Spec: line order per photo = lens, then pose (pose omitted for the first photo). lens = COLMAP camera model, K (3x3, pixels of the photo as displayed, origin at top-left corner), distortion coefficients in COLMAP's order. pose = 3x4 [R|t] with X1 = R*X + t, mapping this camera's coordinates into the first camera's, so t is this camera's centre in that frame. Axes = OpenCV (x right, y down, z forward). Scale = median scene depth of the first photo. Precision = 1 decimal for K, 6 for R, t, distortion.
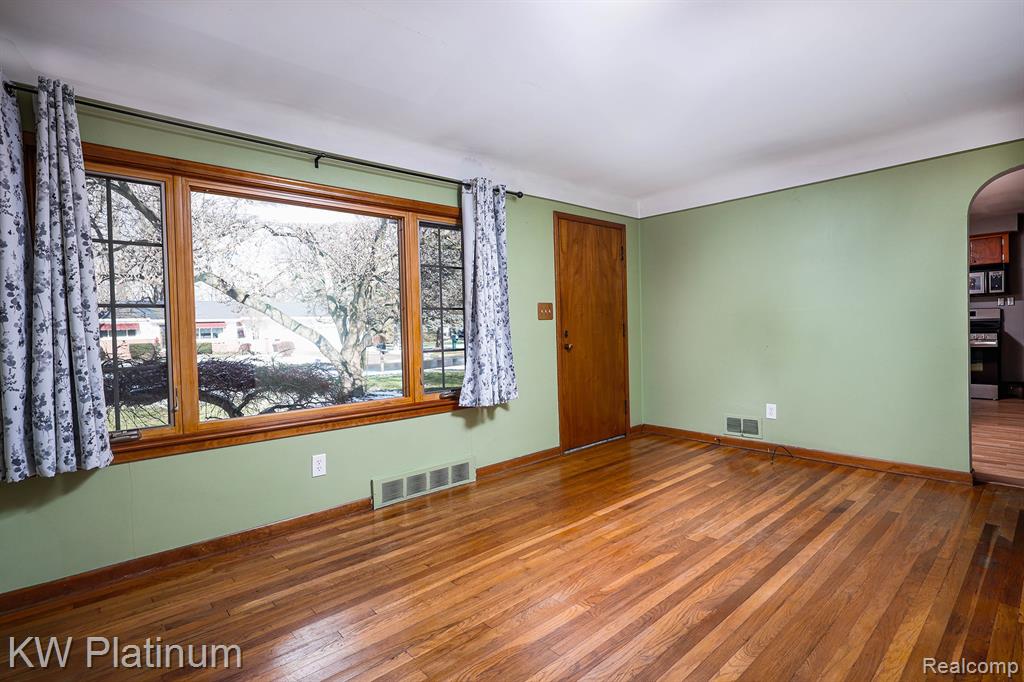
lens RADIAL K [[566.3, 0, 512.0], [0, 566.3, 341.0], [0, 0, 1]] dist [-0.004717, -0.000683]
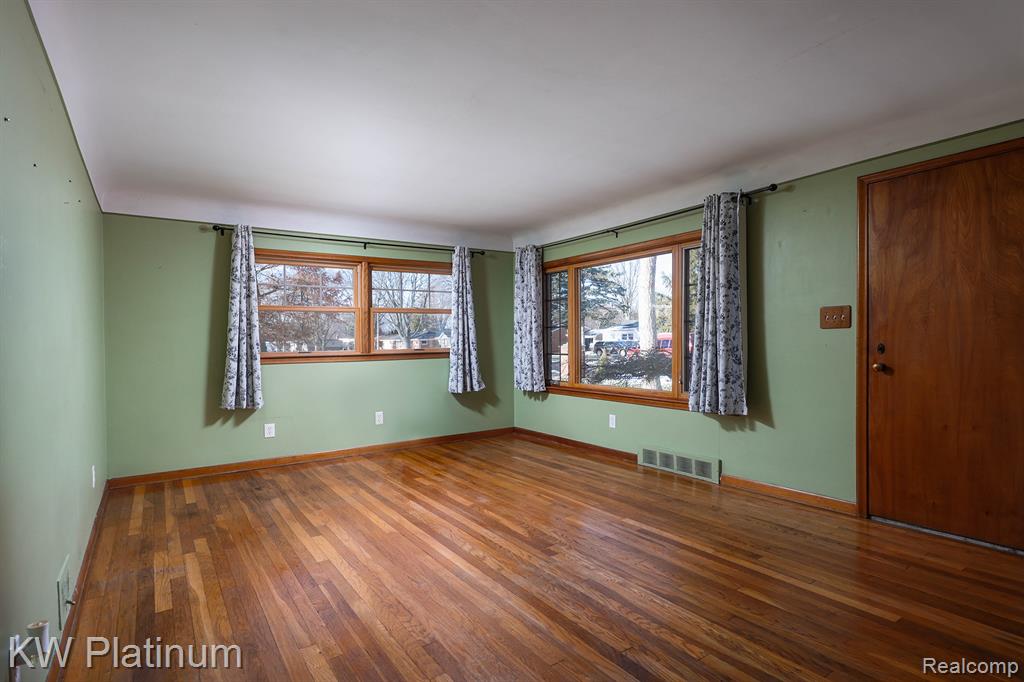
lens RADIAL K [[494.1, 0, 522.8], [0, 494.1, 335.8], [0, 0, 1]] dist [-0.000671, 0.000151]
pose [[-0.156811, 0.022340, -0.987376, 1.179950], [-0.003803, 0.999723, 0.023224, -0.062892], [0.987621, 0.007397, -0.156683, 1.037540]]
